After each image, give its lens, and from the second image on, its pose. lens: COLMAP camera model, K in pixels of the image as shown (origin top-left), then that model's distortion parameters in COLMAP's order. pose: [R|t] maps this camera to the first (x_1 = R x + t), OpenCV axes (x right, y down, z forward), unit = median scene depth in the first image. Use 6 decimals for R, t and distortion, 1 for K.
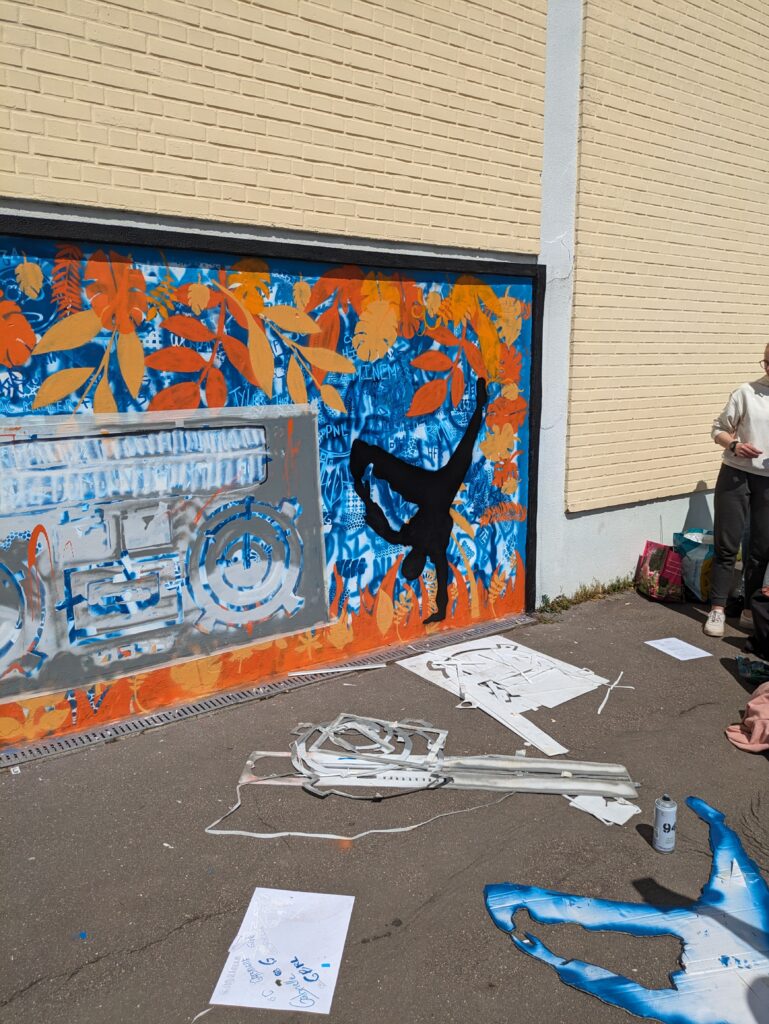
lens RADIAL K [[763.0, 0, 382.4], [0, 763.0, 520.9], [0, 0, 1]] dist [0.055954, -0.058707]
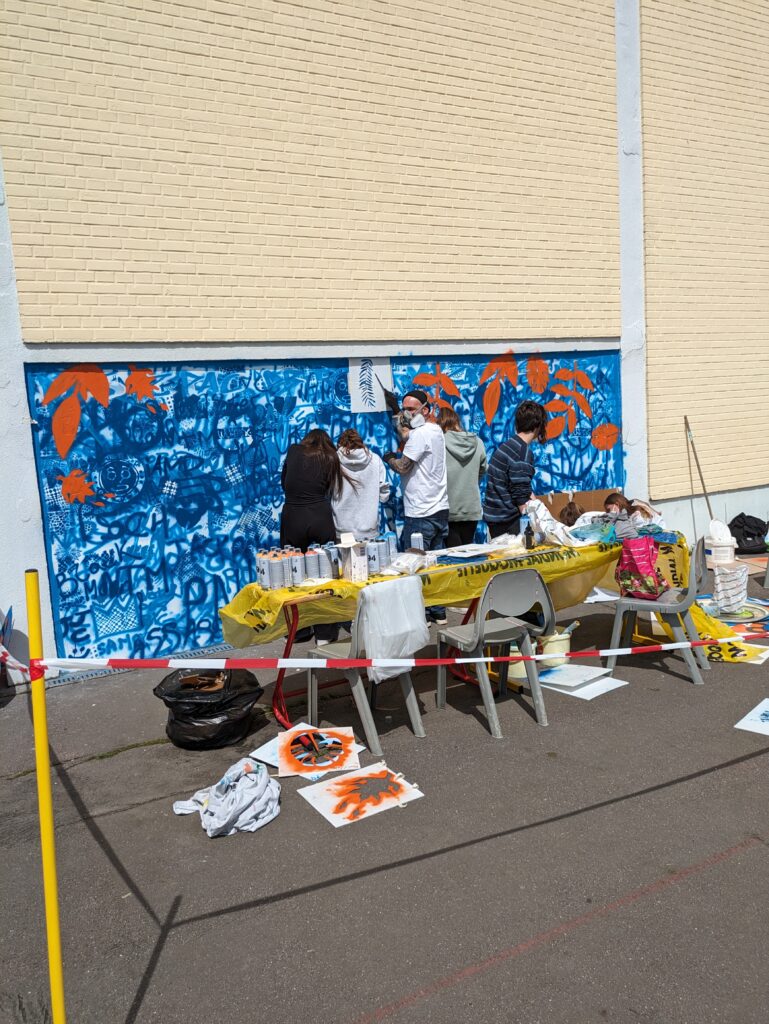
lens RADIAL K [[763.0, 0, 391.5], [0, 763.0, 507.4], [0, 0, 1]] dist [0.055954, -0.058707]
pose [[0.990131, -0.034028, -0.135952, -0.079179], [0.024559, 0.997193, -0.070728, 0.136037], [0.137977, 0.066691, 0.988188, -0.772513]]
